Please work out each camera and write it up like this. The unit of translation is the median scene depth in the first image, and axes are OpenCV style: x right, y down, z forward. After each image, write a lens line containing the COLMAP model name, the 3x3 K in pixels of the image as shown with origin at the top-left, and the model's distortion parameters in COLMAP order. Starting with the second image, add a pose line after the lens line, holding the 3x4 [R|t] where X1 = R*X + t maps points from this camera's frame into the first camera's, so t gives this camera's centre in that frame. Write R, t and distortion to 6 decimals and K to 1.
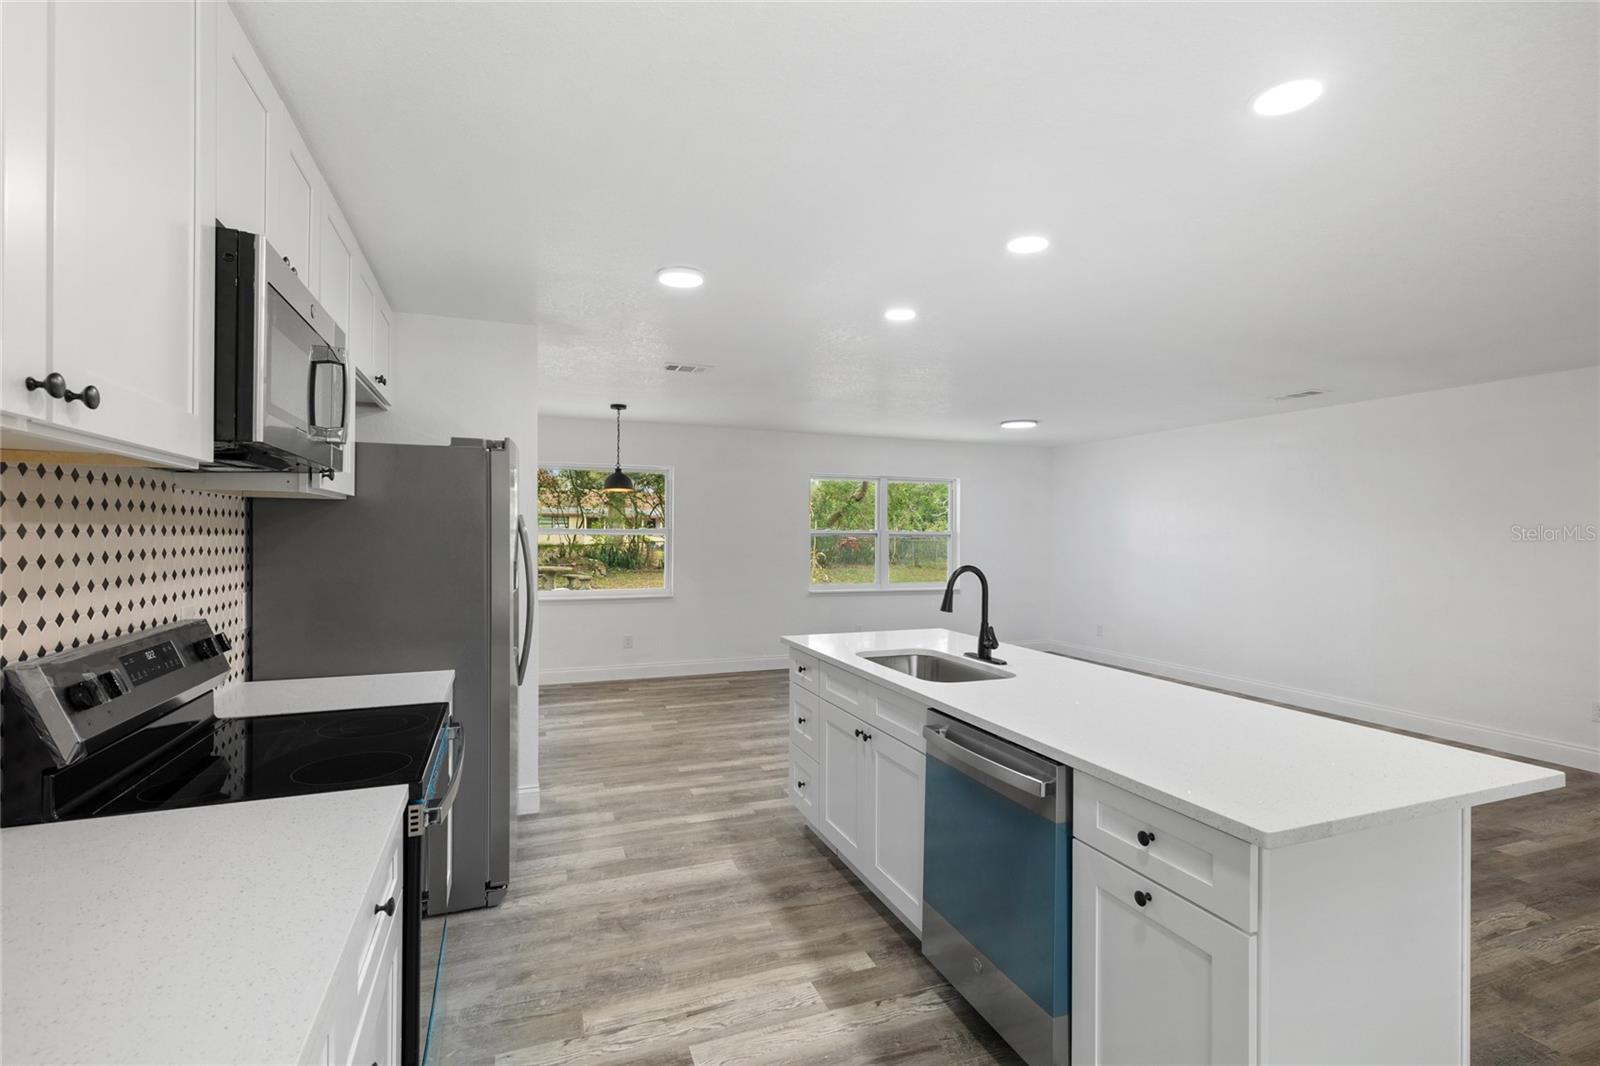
lens RADIAL K [[725.5, 0, 811.2], [0, 725.5, 538.4], [0, 0, 1]] dist [0.014331, -0.003238]
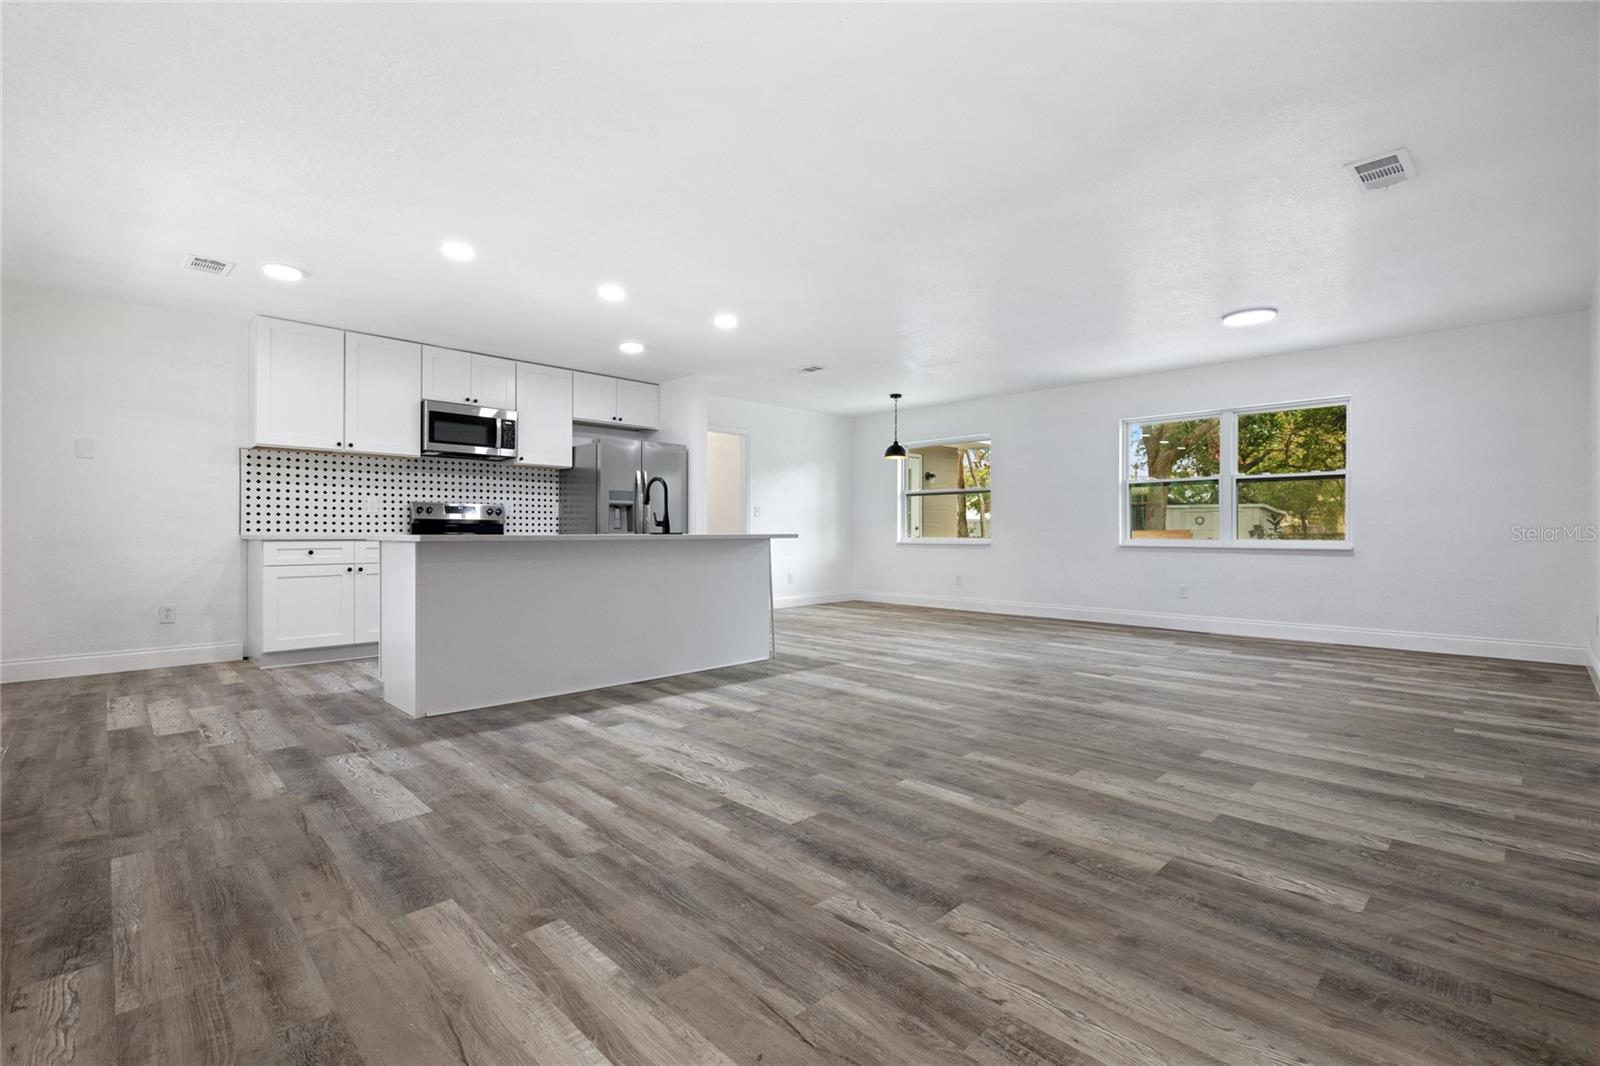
lens RADIAL K [[725.5, 0, 802.1], [0, 725.5, 530.3], [0, 0, 1]] dist [0.014331, -0.003238]
pose [[0.382859, -0.011140, -0.923740, 1.469316], [-0.003735, 0.999900, -0.013606, 0.141722], [0.923799, 0.008660, 0.382779, 0.519478]]
